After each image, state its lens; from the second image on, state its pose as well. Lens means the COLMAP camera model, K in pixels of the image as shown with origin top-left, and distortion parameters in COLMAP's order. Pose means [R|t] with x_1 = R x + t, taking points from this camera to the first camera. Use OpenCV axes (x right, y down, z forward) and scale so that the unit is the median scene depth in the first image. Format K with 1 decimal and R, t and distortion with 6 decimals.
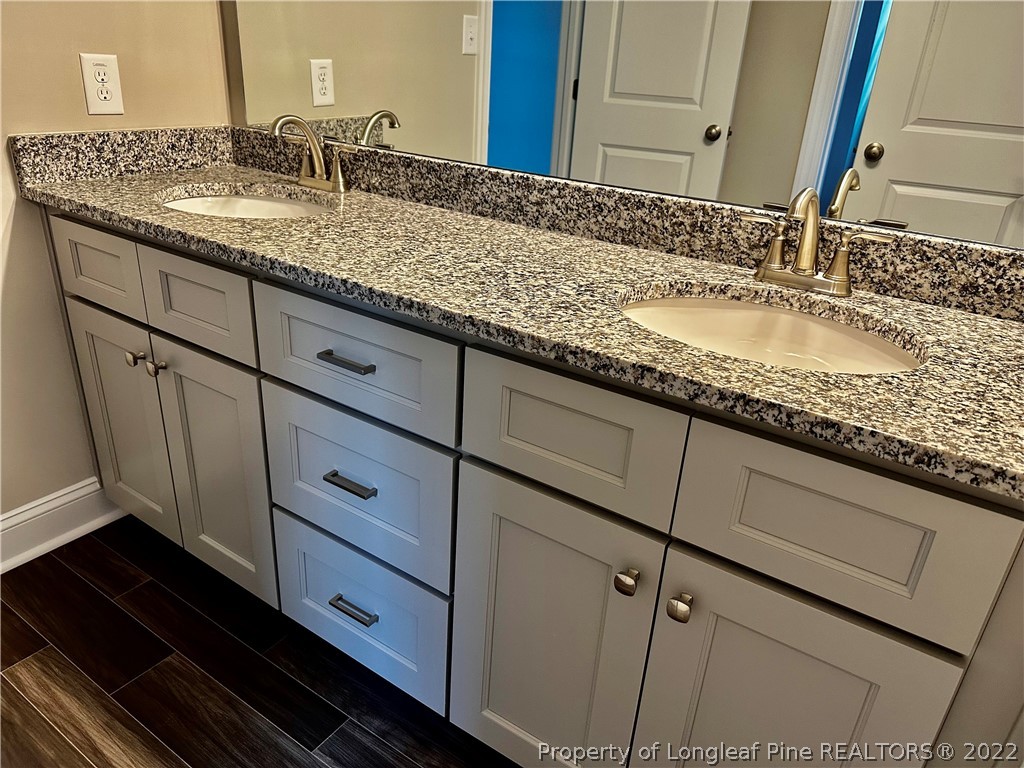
lens RADIAL K [[720.2, 0, 511.1], [0, 720.2, 384.9], [0, 0, 1]] dist [0.067908, -0.084327]
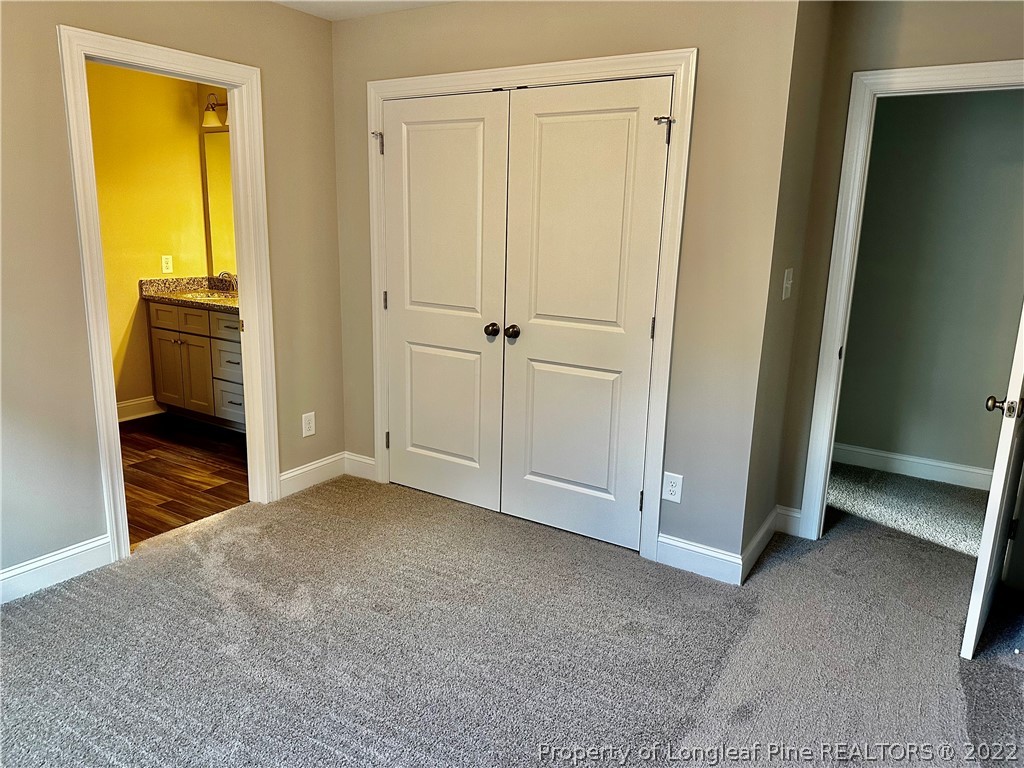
lens RADIAL K [[720.2, 0, 510.8], [0, 720.2, 388.9], [0, 0, 1]] dist [0.067908, -0.084327]
pose [[0.999352, -0.031073, 0.018182, 0.877315], [0.033995, 0.980709, -0.192494, 0.794471], [-0.011850, 0.192988, 0.981130, -2.059616]]
